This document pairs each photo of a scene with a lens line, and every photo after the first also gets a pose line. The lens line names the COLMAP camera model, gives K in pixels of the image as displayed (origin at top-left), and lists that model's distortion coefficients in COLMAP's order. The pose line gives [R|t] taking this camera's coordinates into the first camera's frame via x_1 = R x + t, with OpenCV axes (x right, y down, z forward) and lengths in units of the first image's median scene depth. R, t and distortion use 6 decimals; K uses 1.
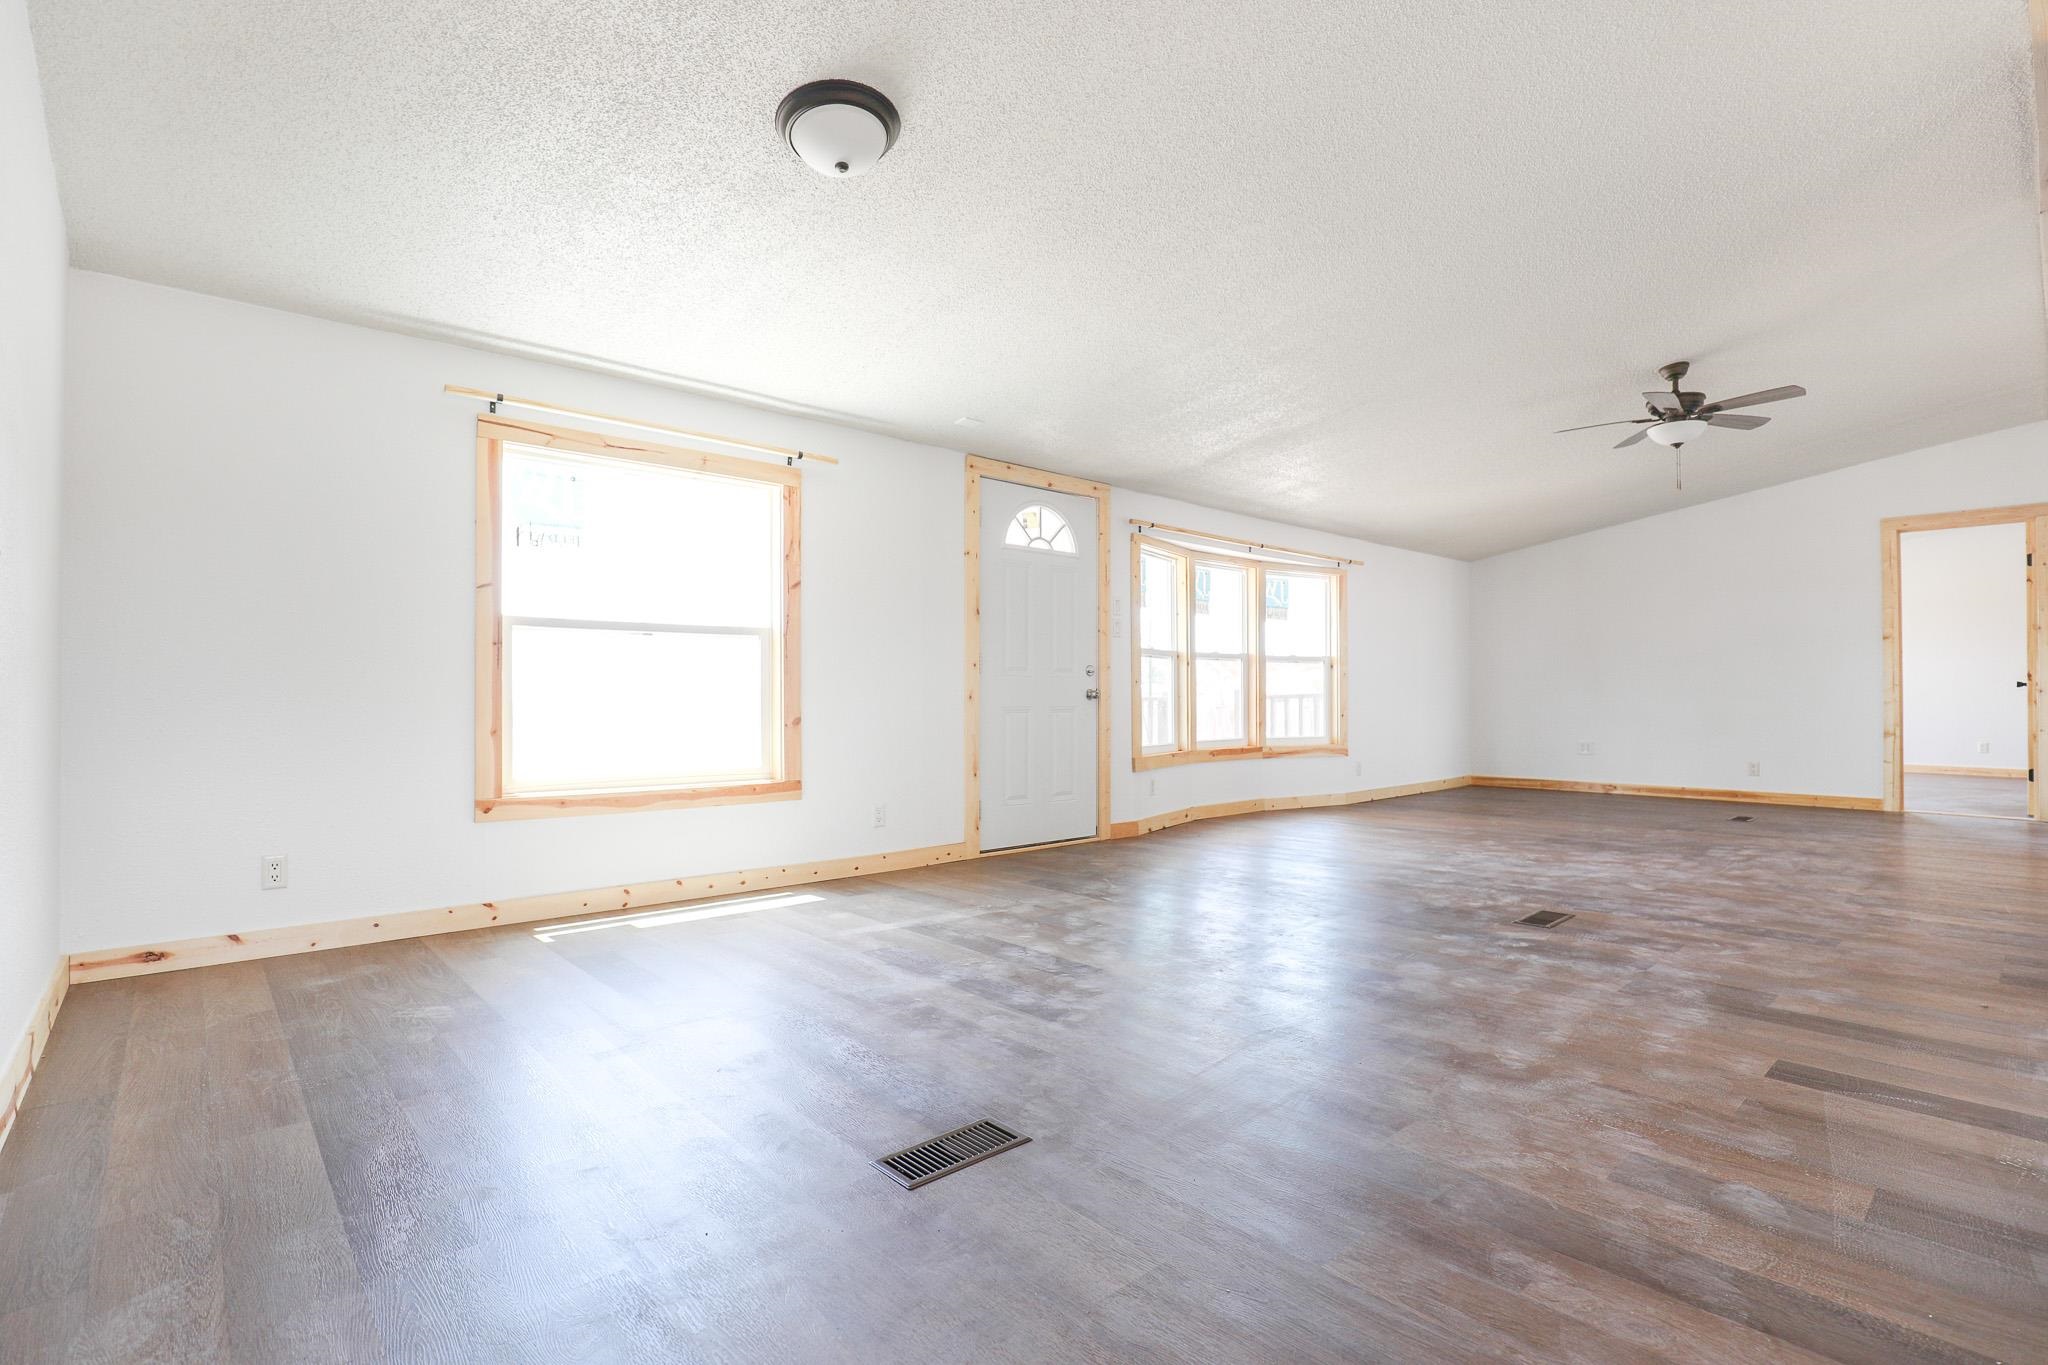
lens RADIAL K [[956.6, 0, 1022.1], [0, 956.6, 680.3], [0, 0, 1]] dist [-0.039193, 0.007809]
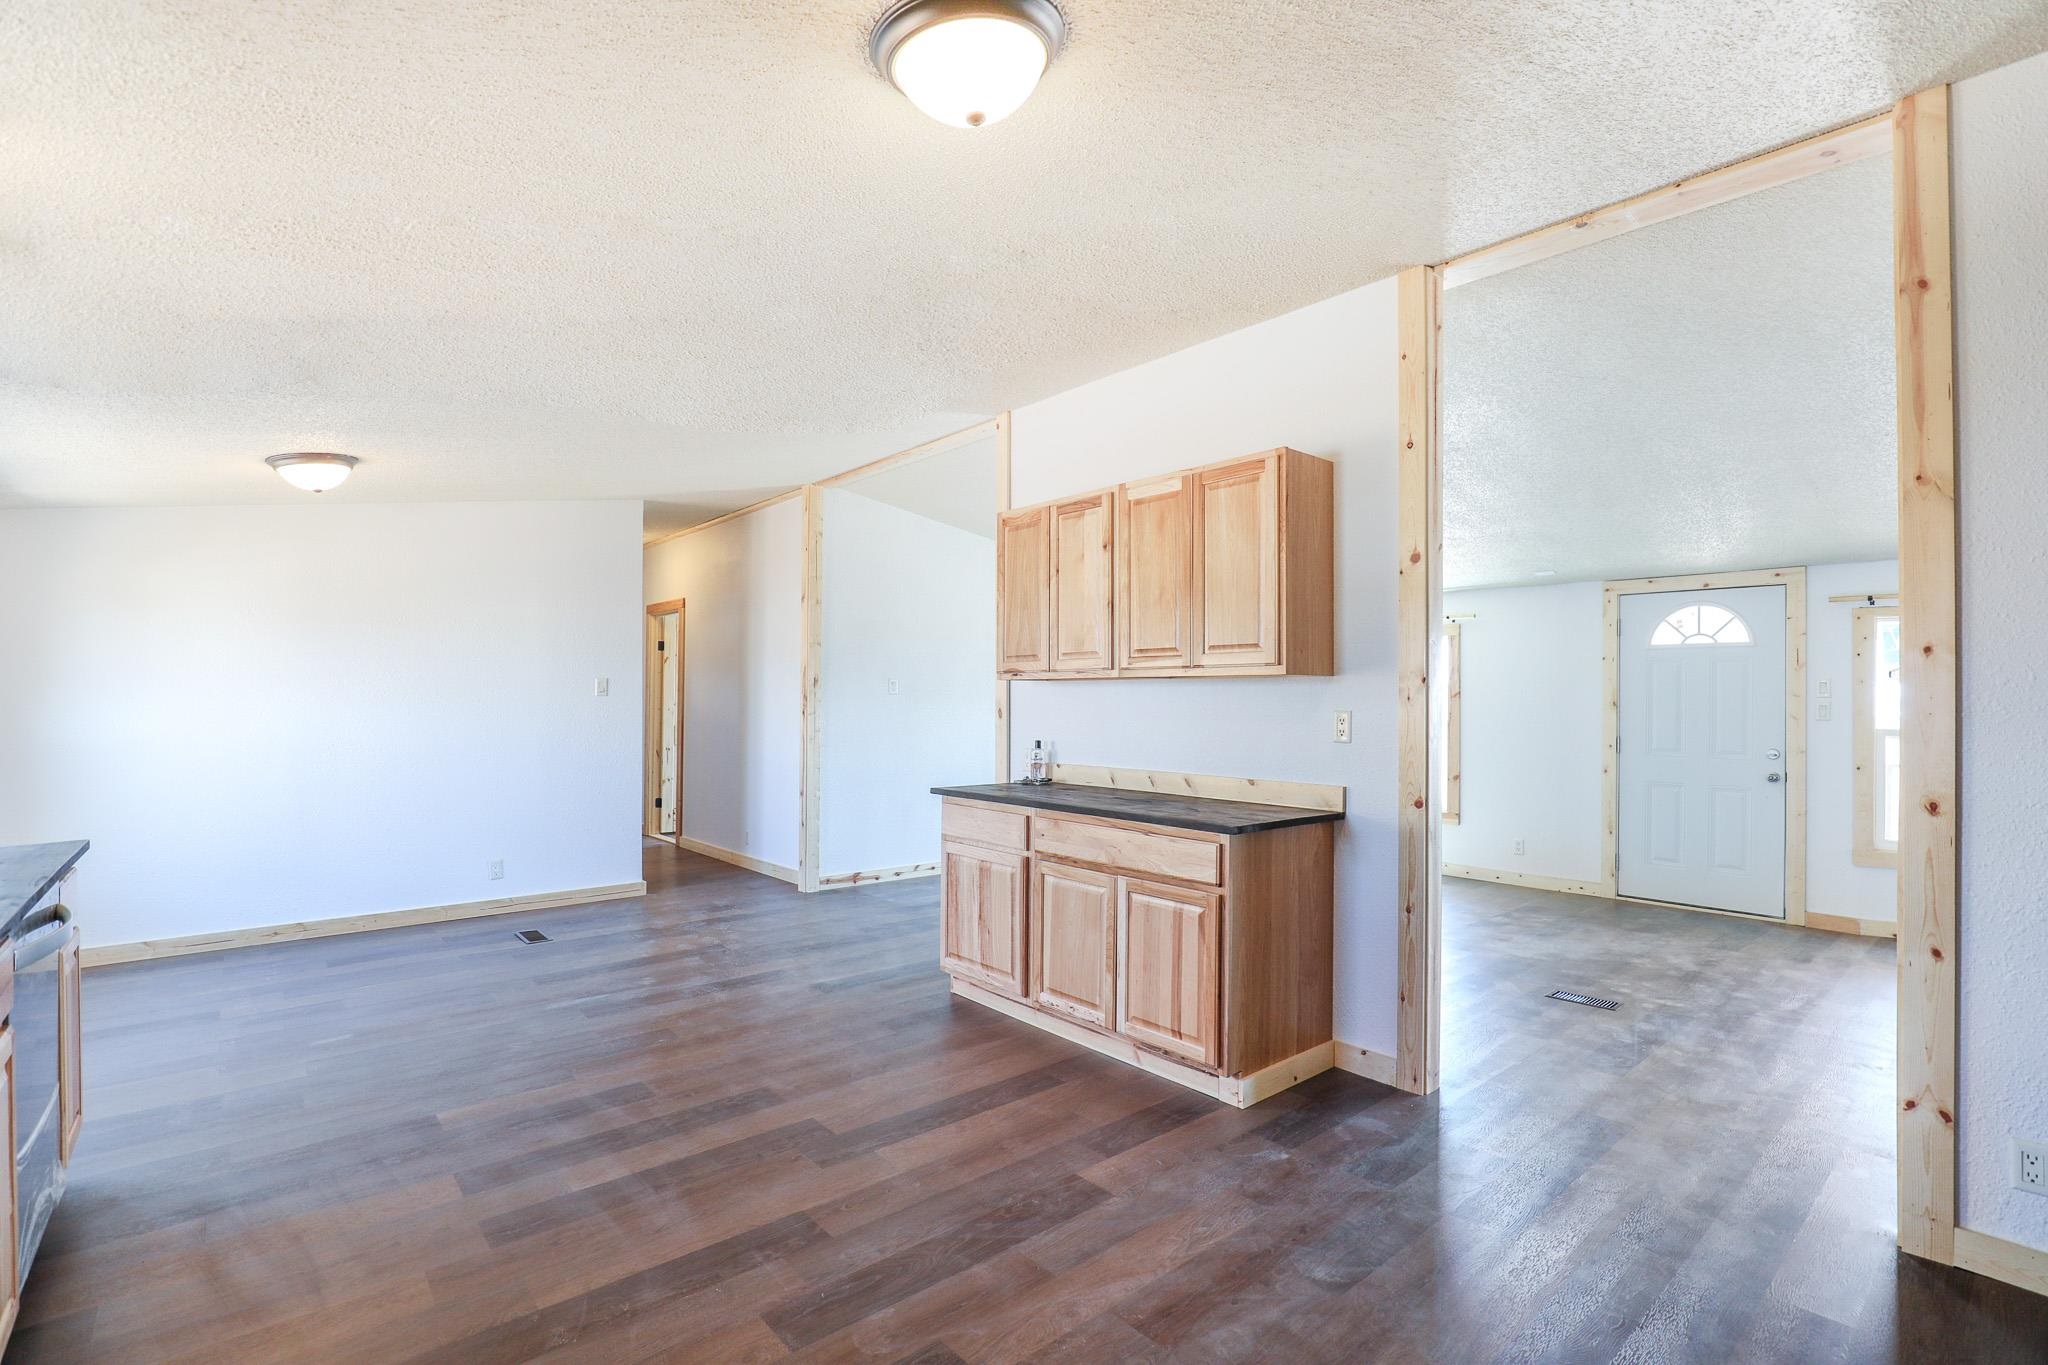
lens RADIAL K [[939.0, 0, 1024.6], [0, 939.0, 687.2], [0, 0, 1]] dist [-0.033174, 0.000408]
pose [[-0.023066, -0.015266, -0.999617, 0.872771], [0.007408, 0.999853, -0.015440, -0.059011], [0.999707, -0.007761, -0.022949, 0.181104]]
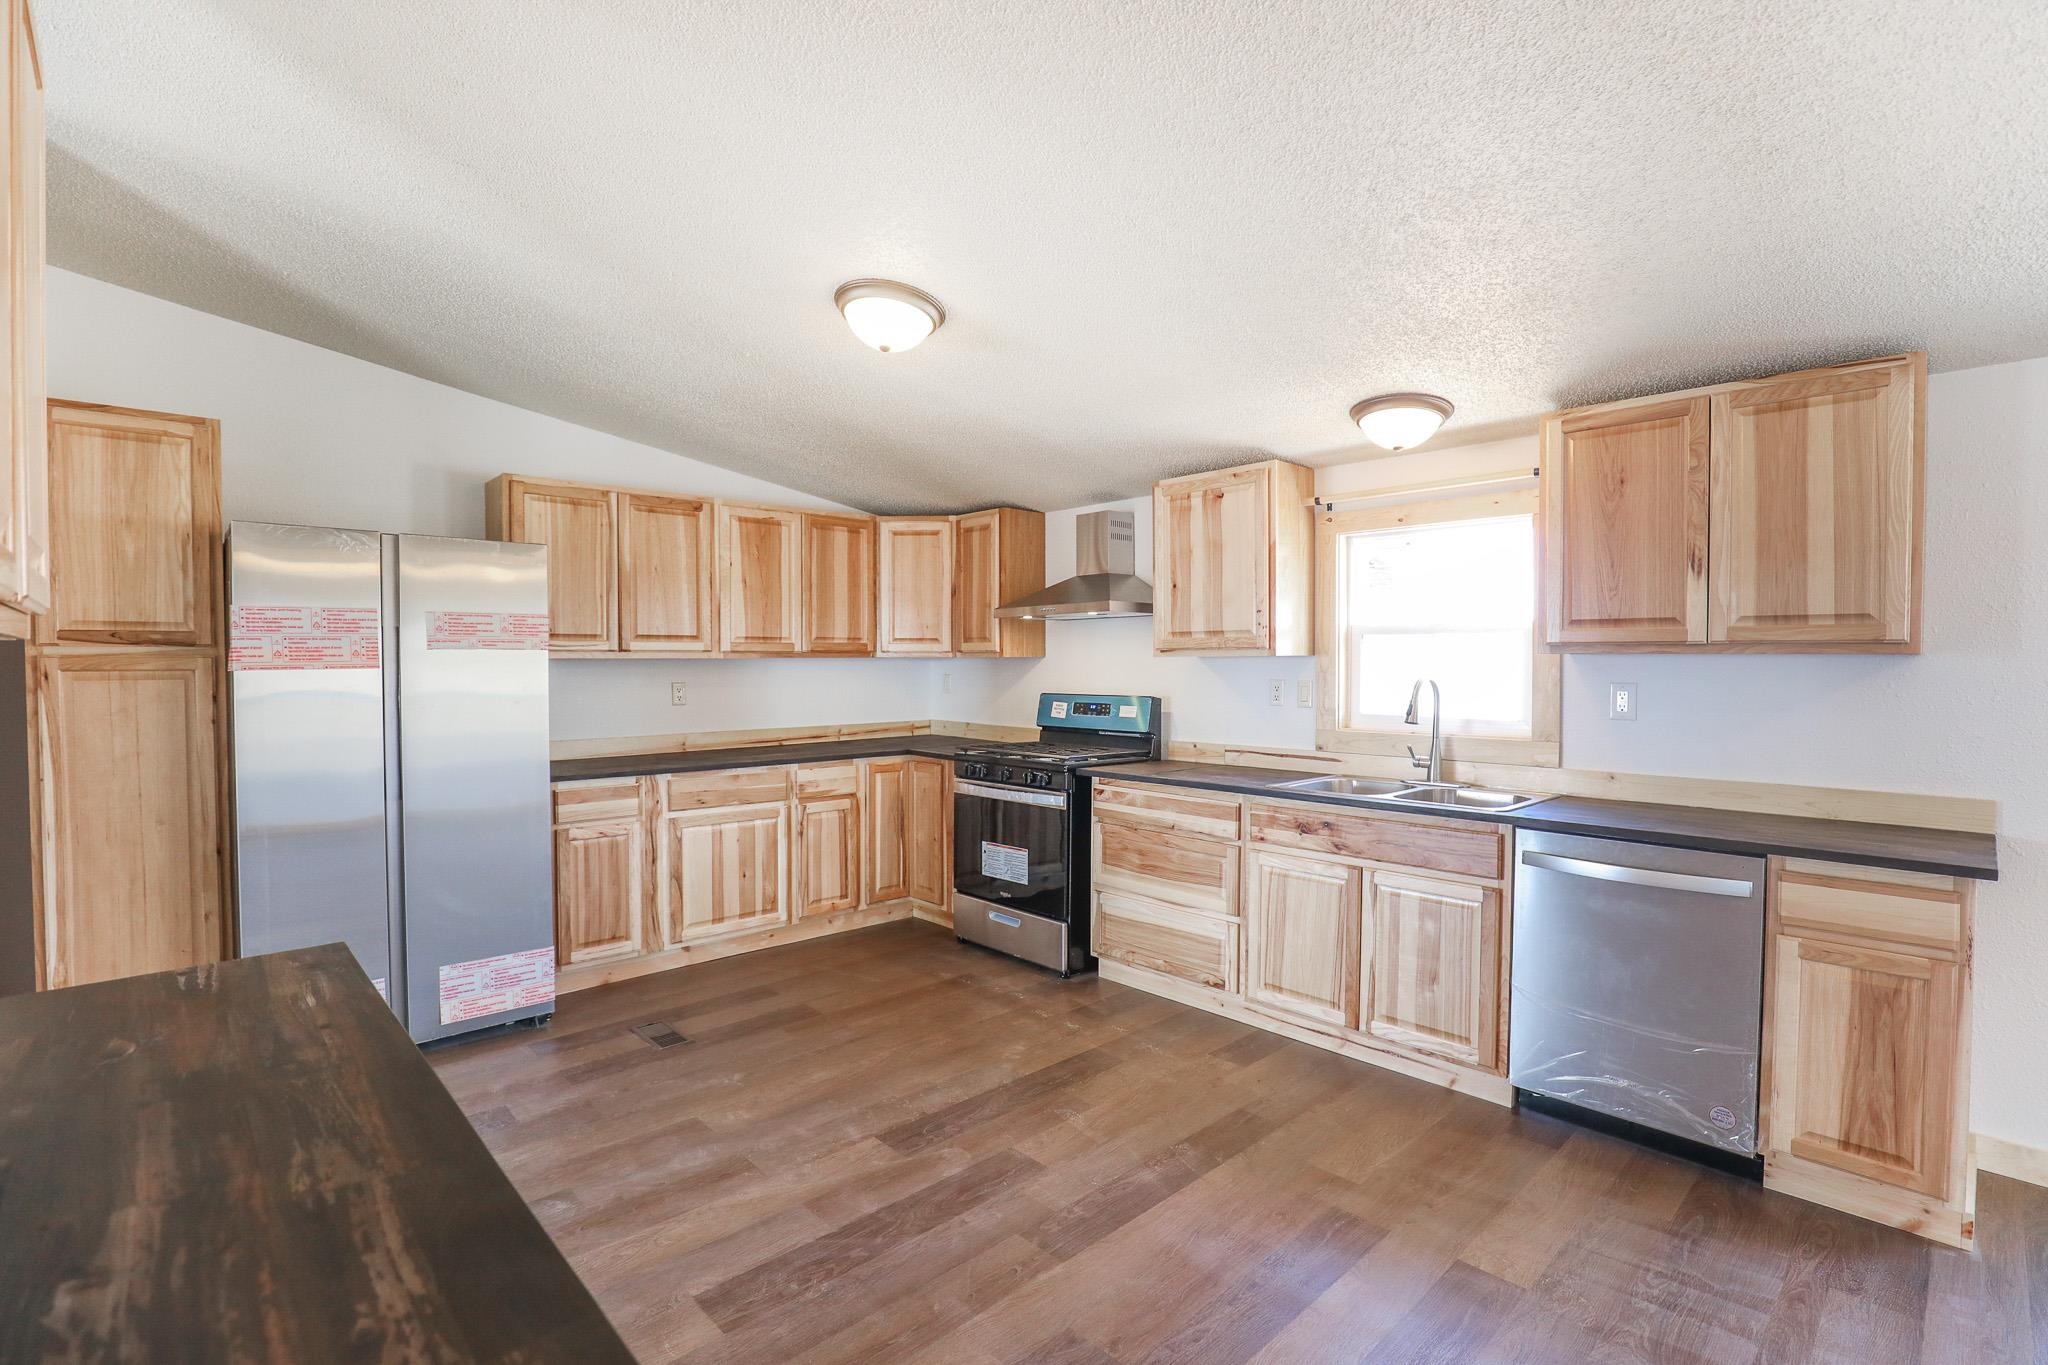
lens RADIAL K [[935.6, 0, 1032.7], [0, 935.6, 680.6], [0, 0, 1]] dist [-0.029341, 0.001155]
pose [[-0.029669, -0.023636, 0.999280, 0.245247], [-0.012073, 0.999656, 0.023286, -0.069749], [-0.999487, -0.011373, -0.029944, 0.112593]]
